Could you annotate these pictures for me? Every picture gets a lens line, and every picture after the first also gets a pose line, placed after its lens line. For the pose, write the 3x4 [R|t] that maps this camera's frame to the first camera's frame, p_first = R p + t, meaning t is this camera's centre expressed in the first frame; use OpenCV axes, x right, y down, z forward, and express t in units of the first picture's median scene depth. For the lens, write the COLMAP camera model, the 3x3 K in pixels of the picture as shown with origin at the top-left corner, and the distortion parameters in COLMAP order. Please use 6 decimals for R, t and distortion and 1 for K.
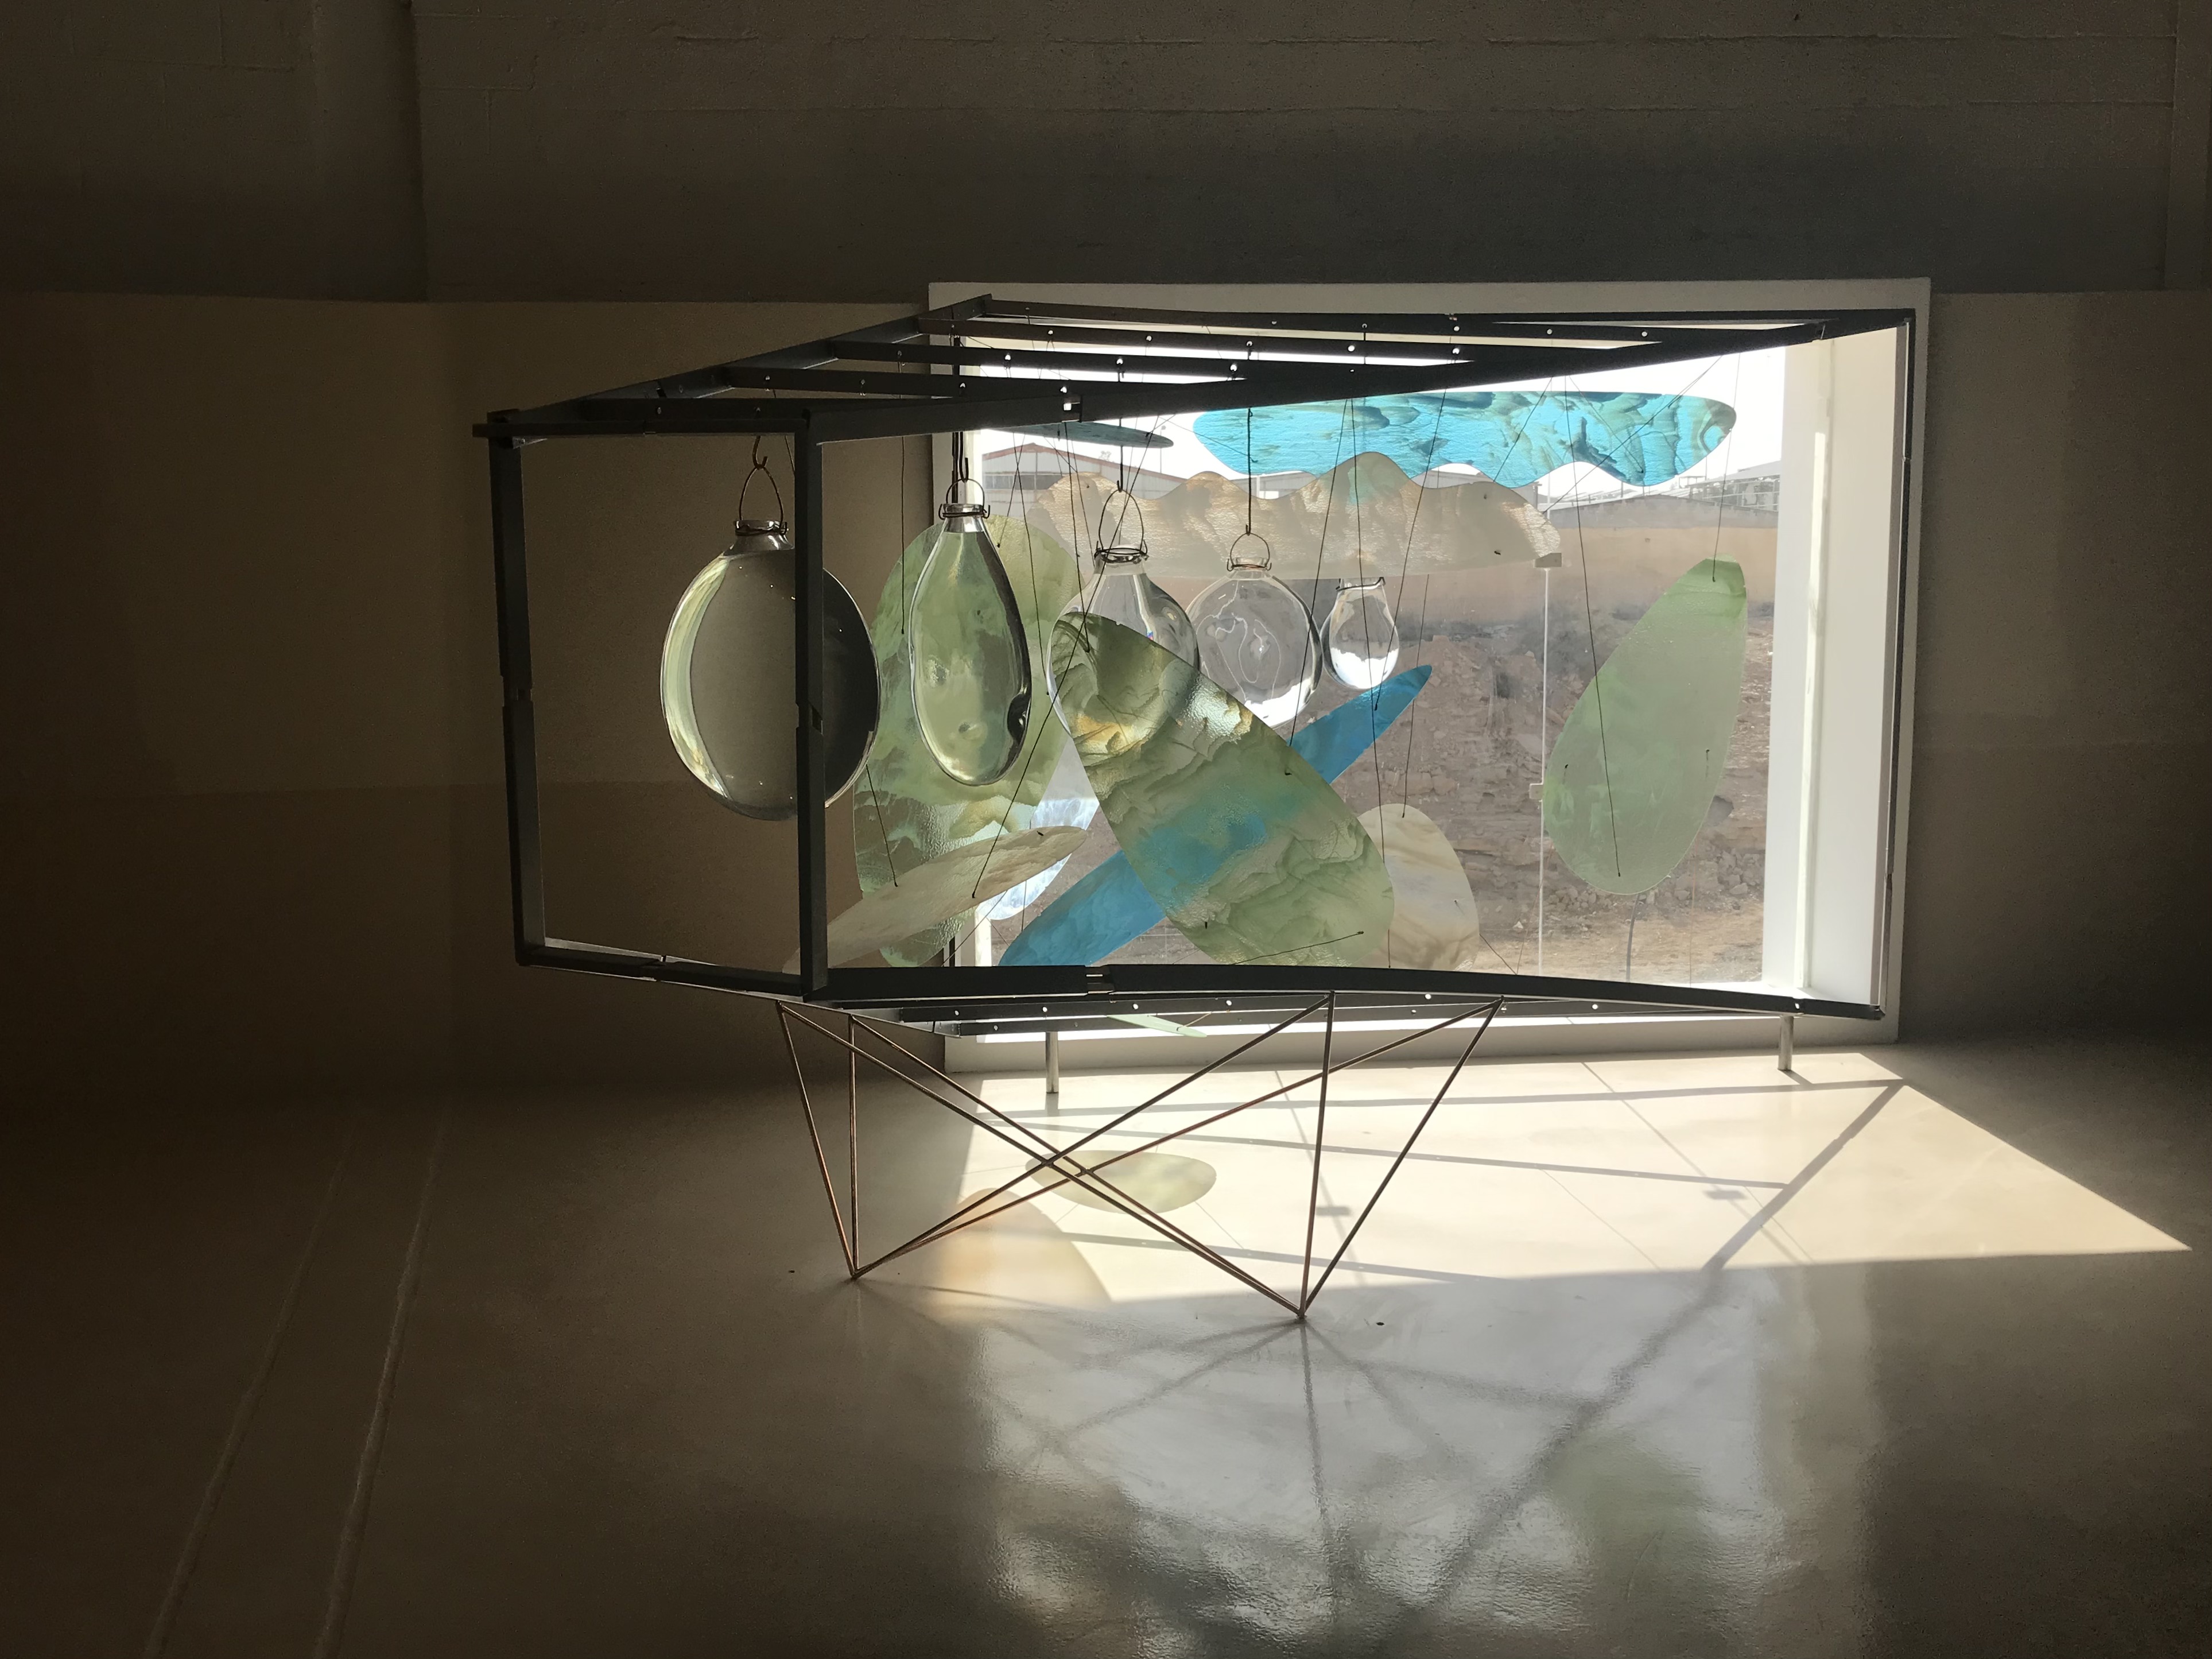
lens RADIAL K [[1820.5, 0, 1104.5], [0, 1820.5, 812.8], [0, 0, 1]] dist [0.051124, -0.017960]
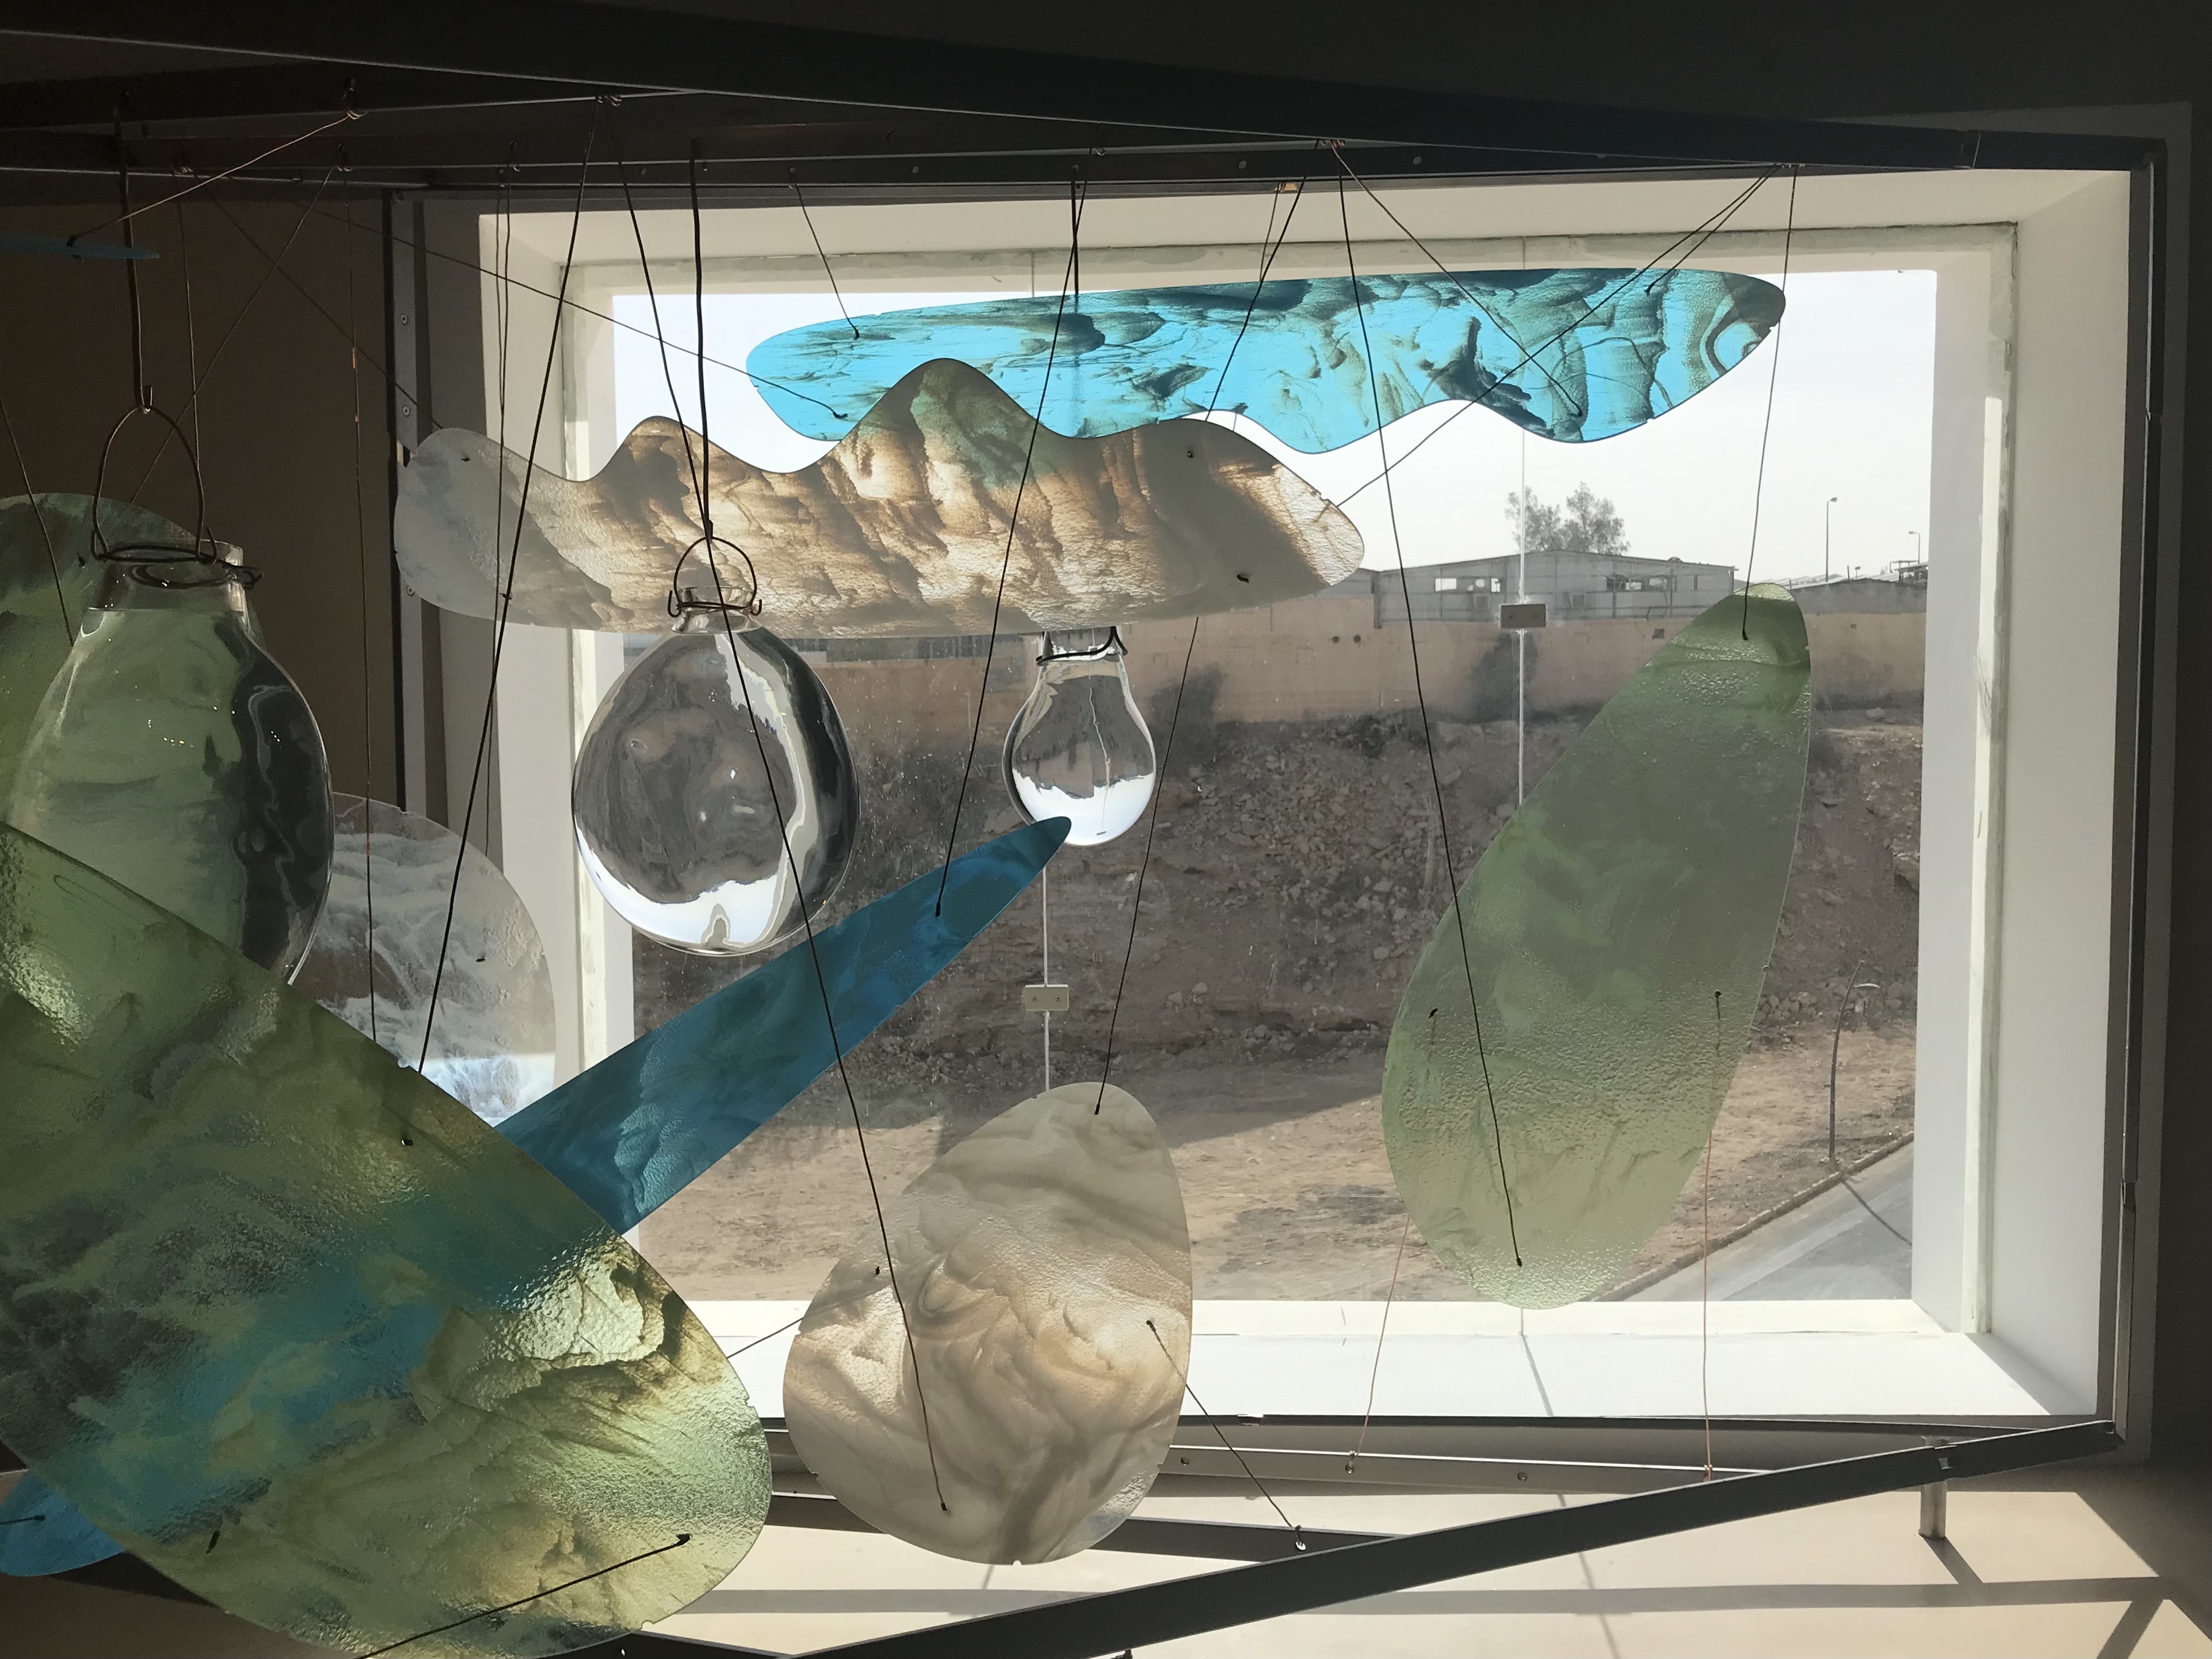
lens RADIAL K [[1820.3, 0, 1108.7], [0, 1820.3, 841.8], [0, 0, 1]] dist [0.051124, -0.017960]
pose [[0.994919, 0.003544, -0.100617, 0.213526], [-0.007072, 0.999372, -0.034728, -0.053788], [0.100430, 0.035263, 0.994319, 0.495883]]
